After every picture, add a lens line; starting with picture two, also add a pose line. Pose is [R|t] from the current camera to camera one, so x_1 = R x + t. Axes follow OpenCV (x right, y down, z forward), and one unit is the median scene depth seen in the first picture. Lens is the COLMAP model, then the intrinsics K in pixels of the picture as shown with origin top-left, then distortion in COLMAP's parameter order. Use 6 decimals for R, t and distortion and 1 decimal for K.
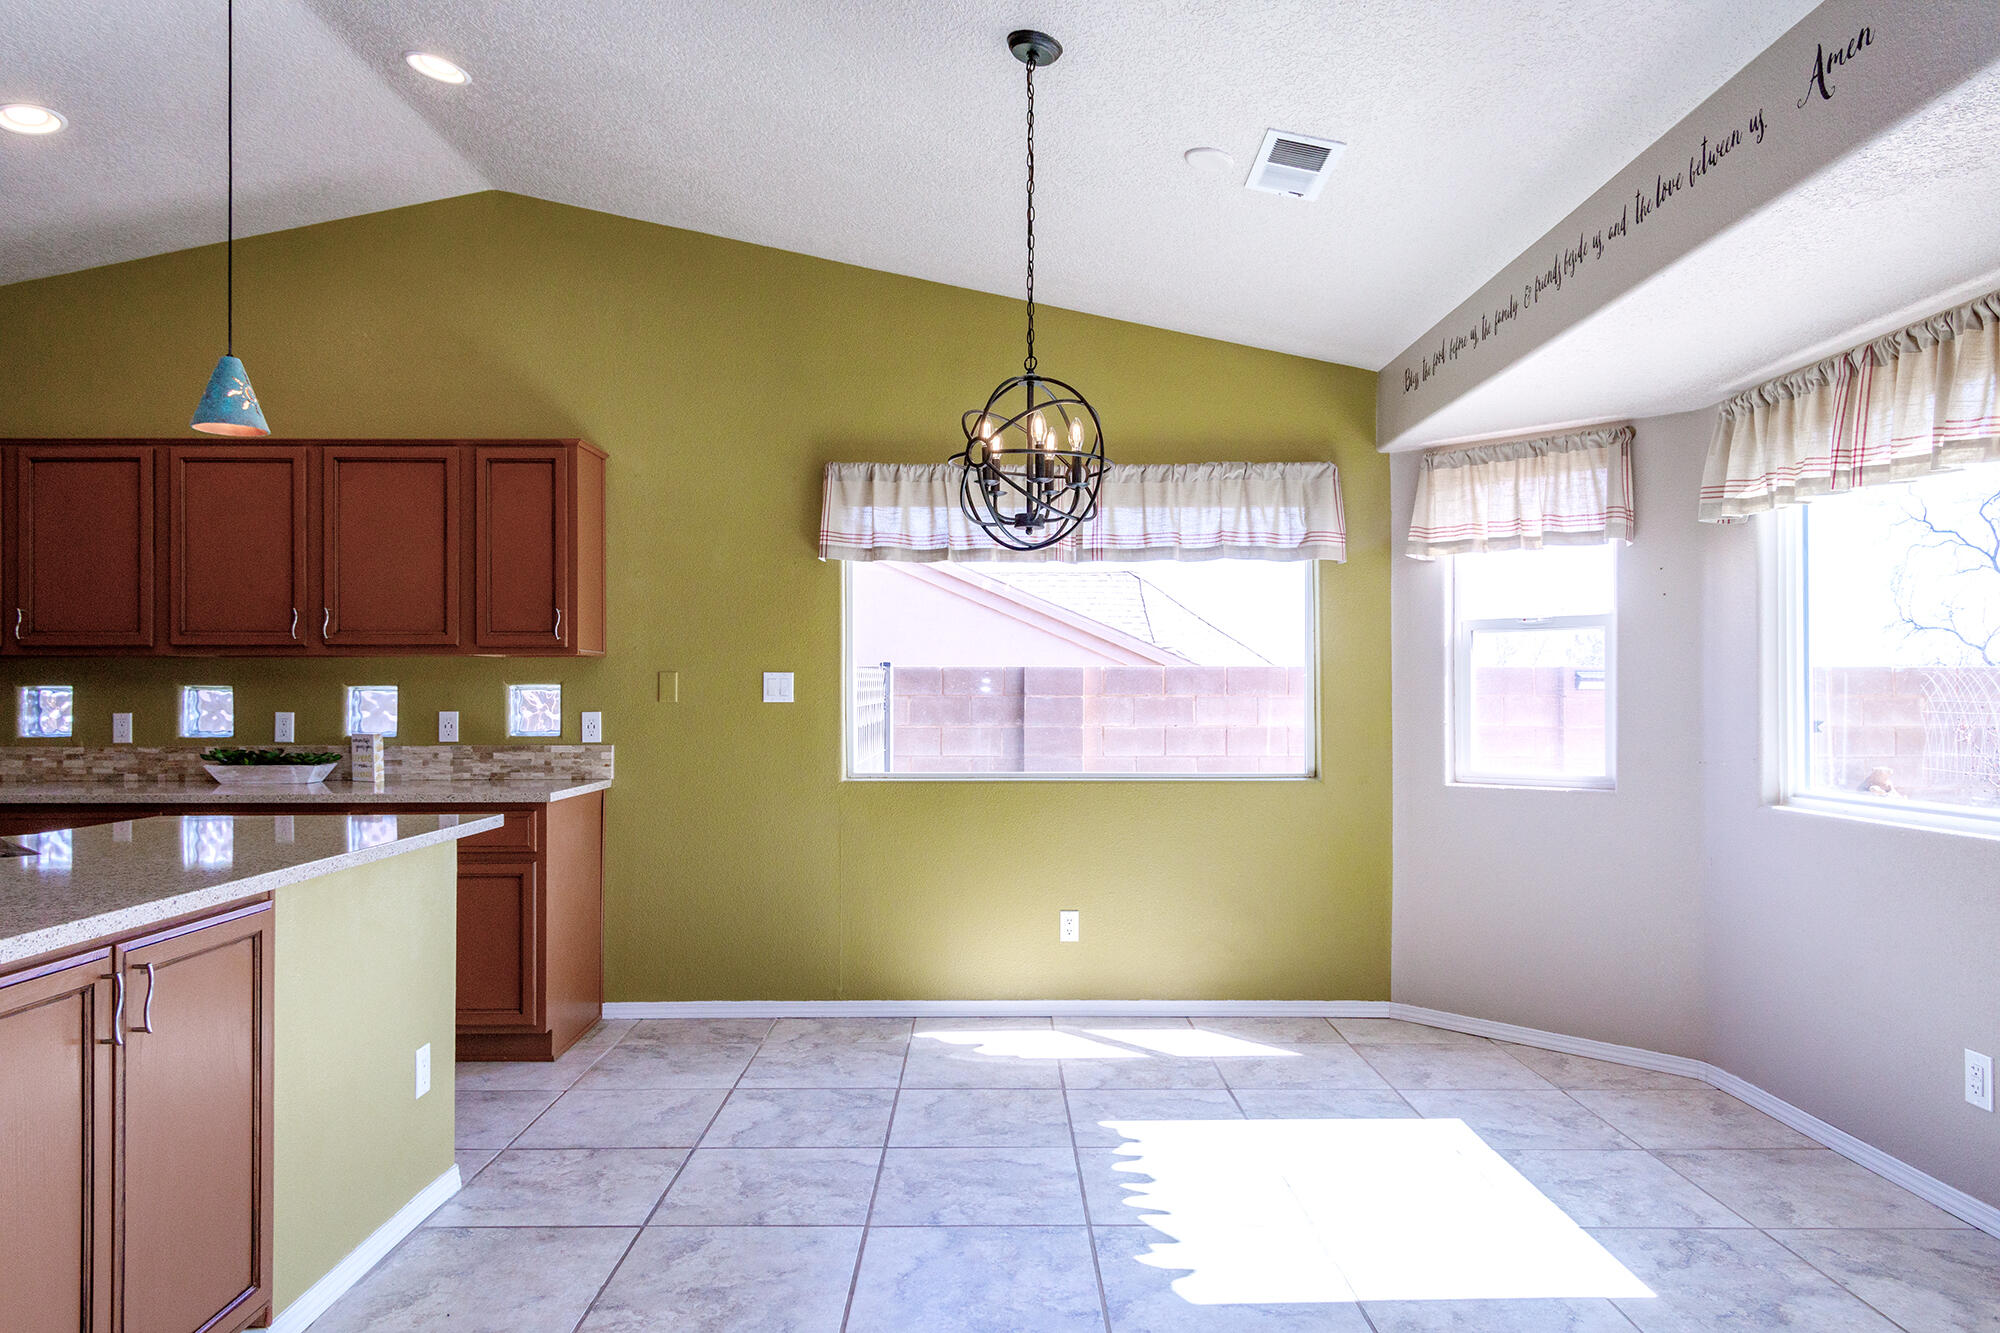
lens RADIAL K [[1287.9, 0, 991.7], [0, 1287.9, 687.5], [0, 0, 1]] dist [0.018266, -0.009023]
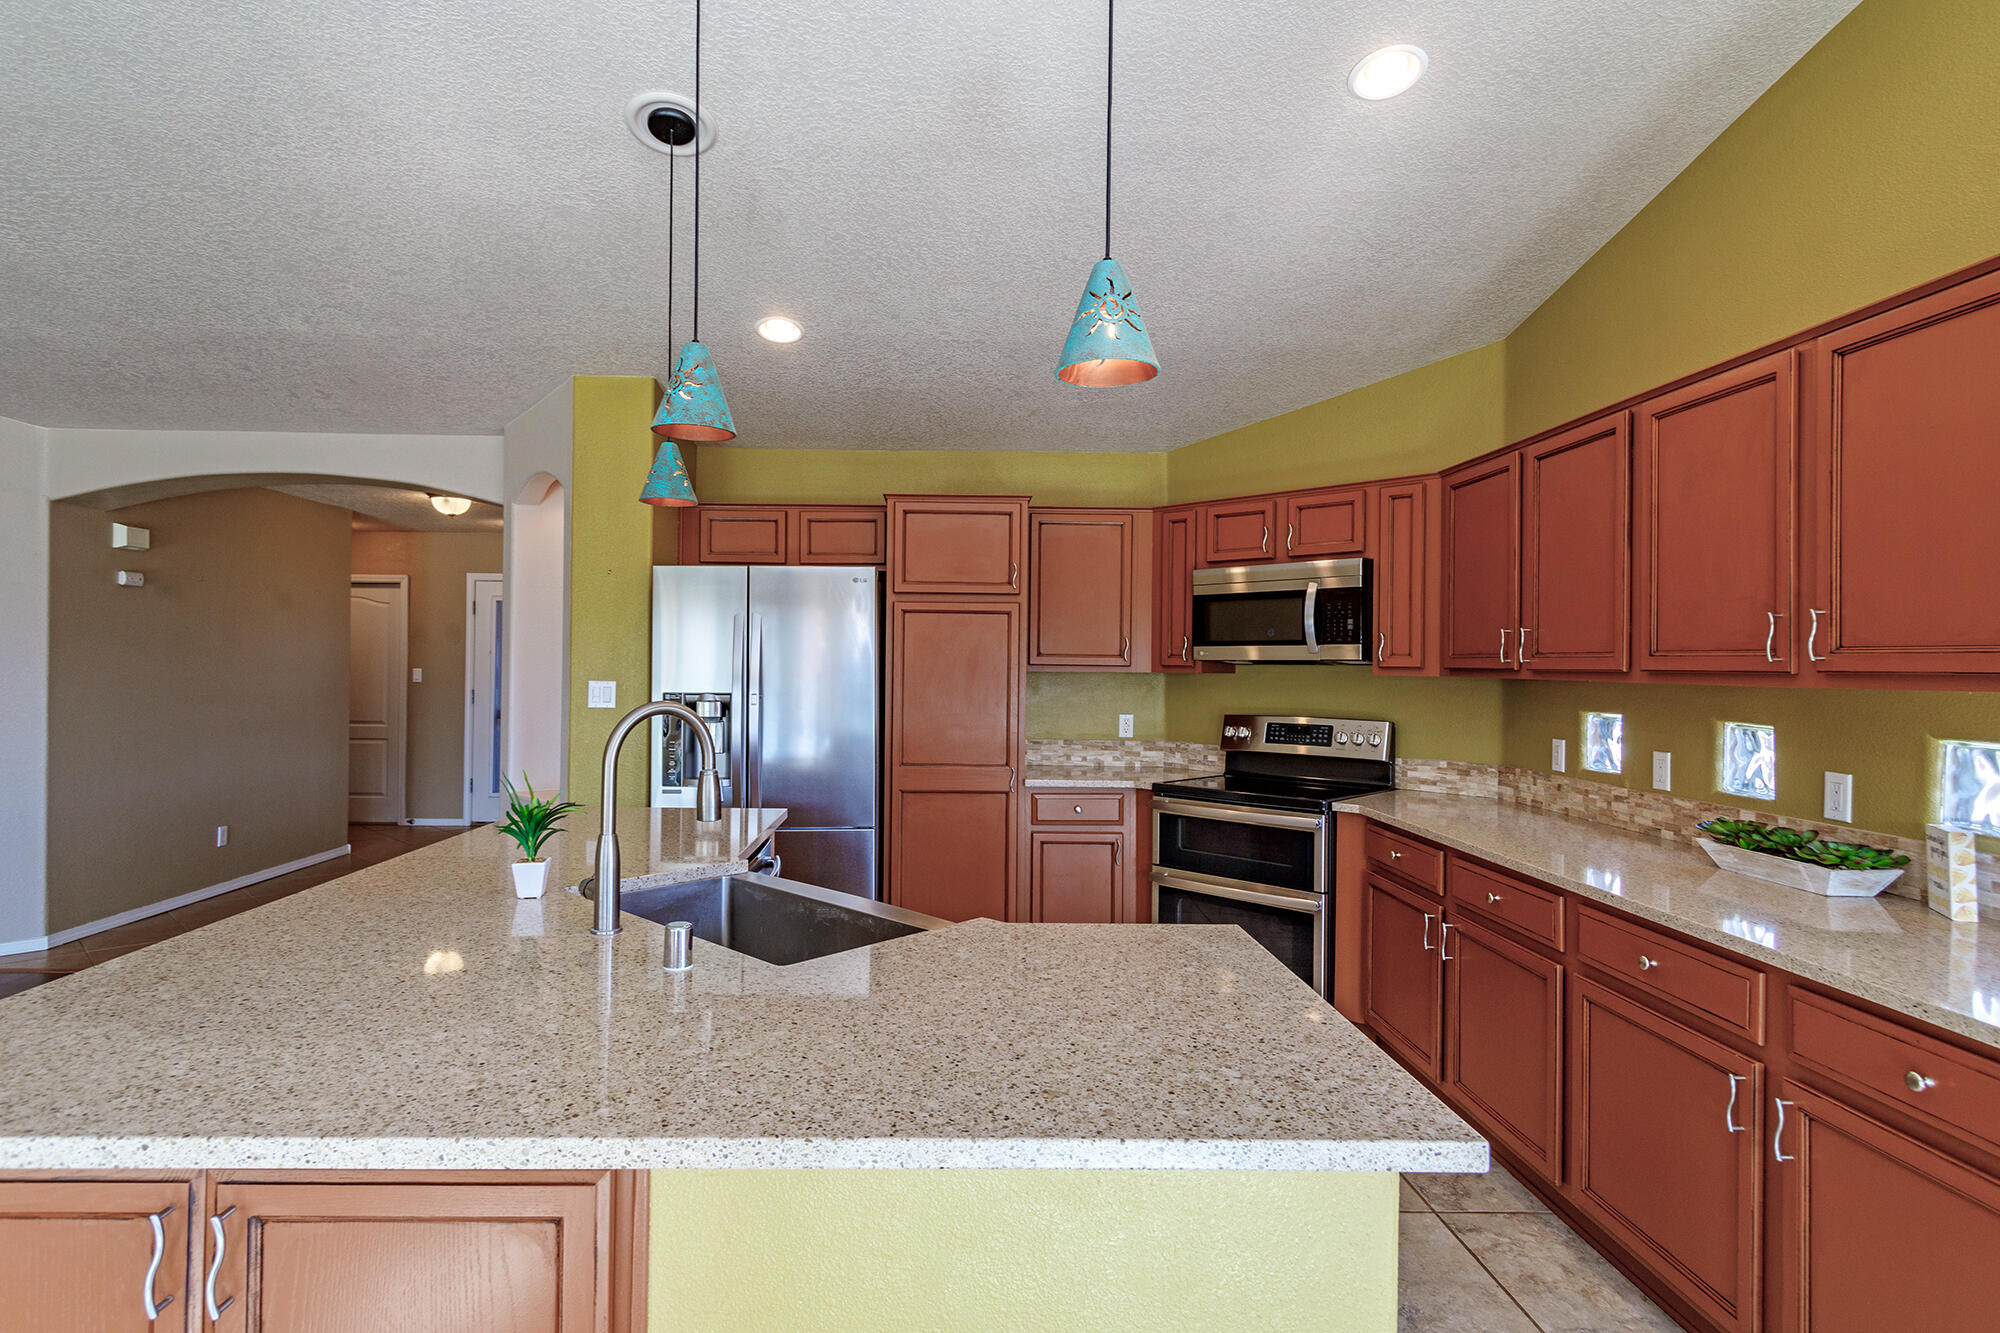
lens RADIAL K [[1025.0, 0, 954.2], [0, 1025.0, 663.6], [0, 0, 1]] dist [0.017137, 0.000276]
pose [[0.012820, 0.000826, -0.999917, -0.045646], [-0.007889, 0.999969, 0.000725, -0.033804], [0.999887, 0.007879, 0.012826, 0.597142]]
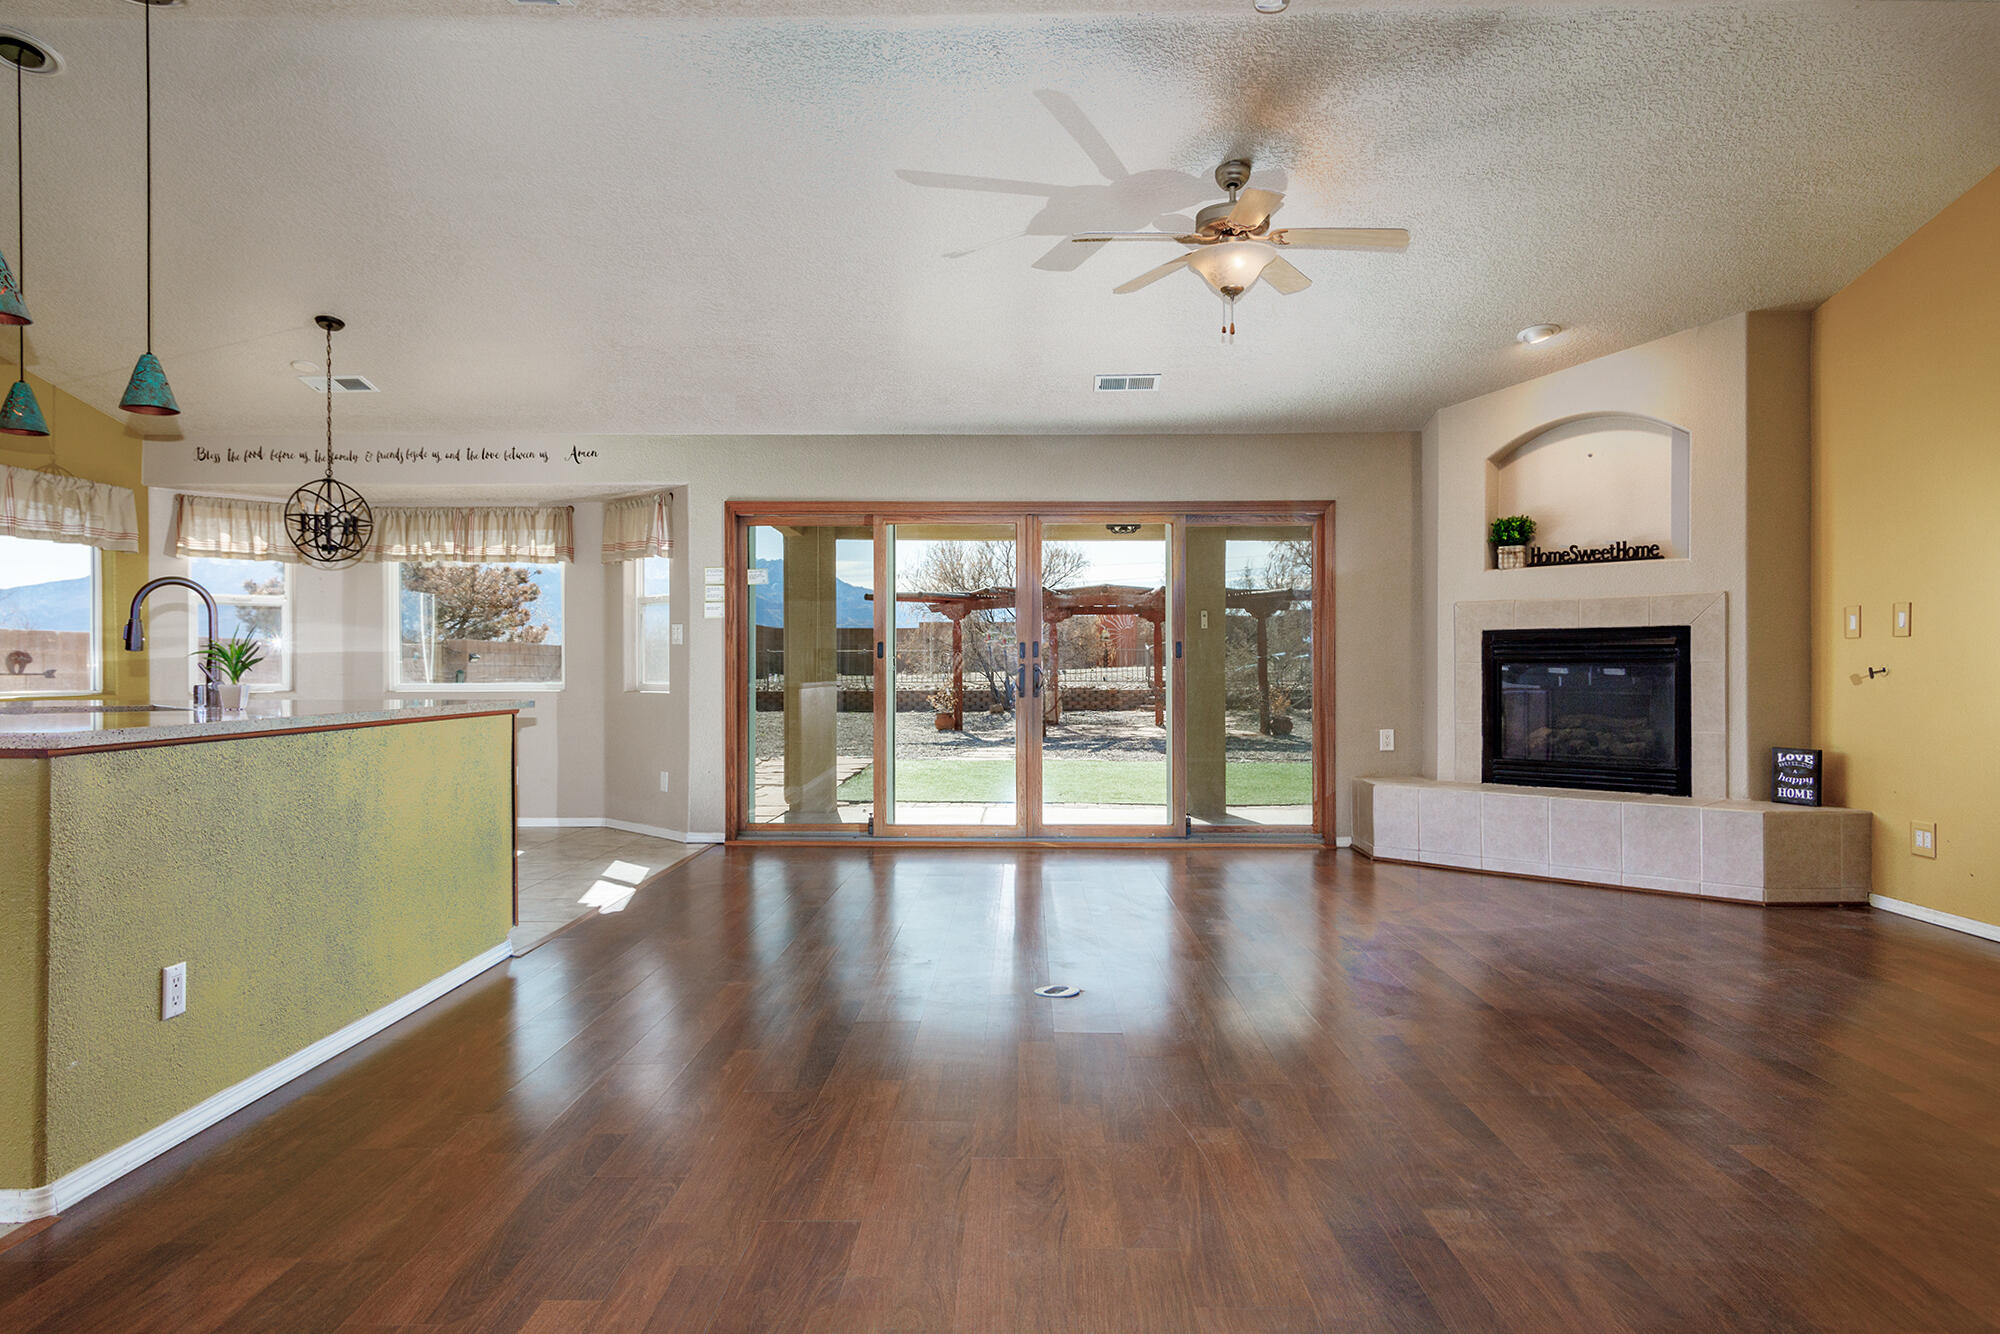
lens RADIAL K [[1240.4, 0, 983.6], [0, 1240.4, 659.9], [0, 0, 1]] dist [0.019149, -0.002991]
pose [[0.030767, 0.008806, 0.999488, -1.285317], [-0.003154, 0.999957, -0.008713, 0.044084], [-0.999522, -0.002884, 0.030793, -0.082945]]
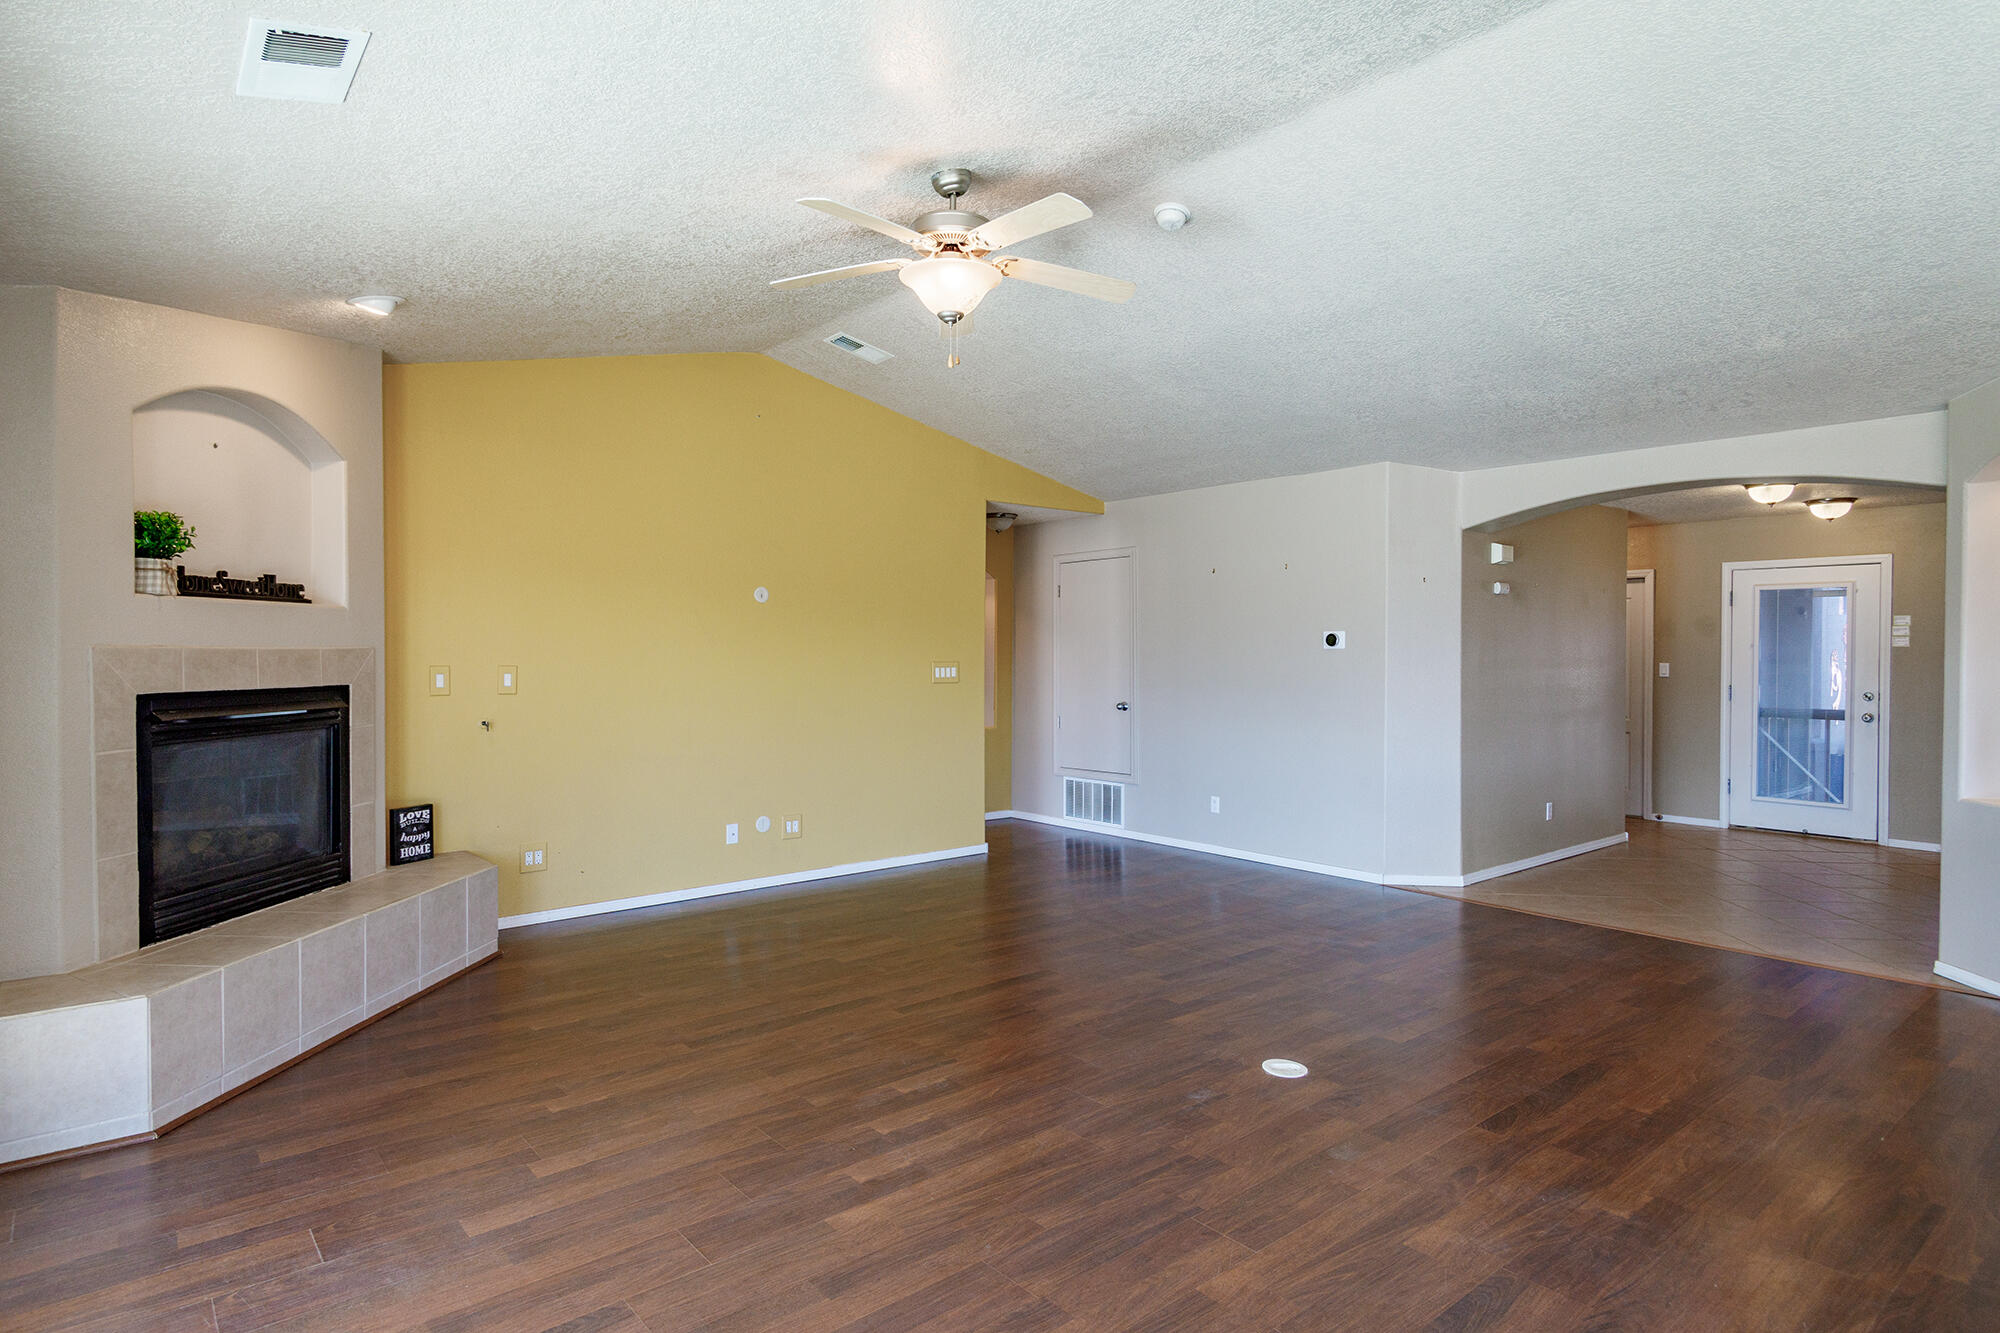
lens RADIAL K [[1089.4, 0, 995.0], [0, 1089.4, 659.5], [0, 0, 1]] dist [0.018640, -0.008928]
pose [[-0.761568, 0.004680, -0.648068, 0.252205], [-0.000043, 0.999974, 0.007271, -0.036150], [0.648085, 0.005565, -0.761548, 0.359376]]
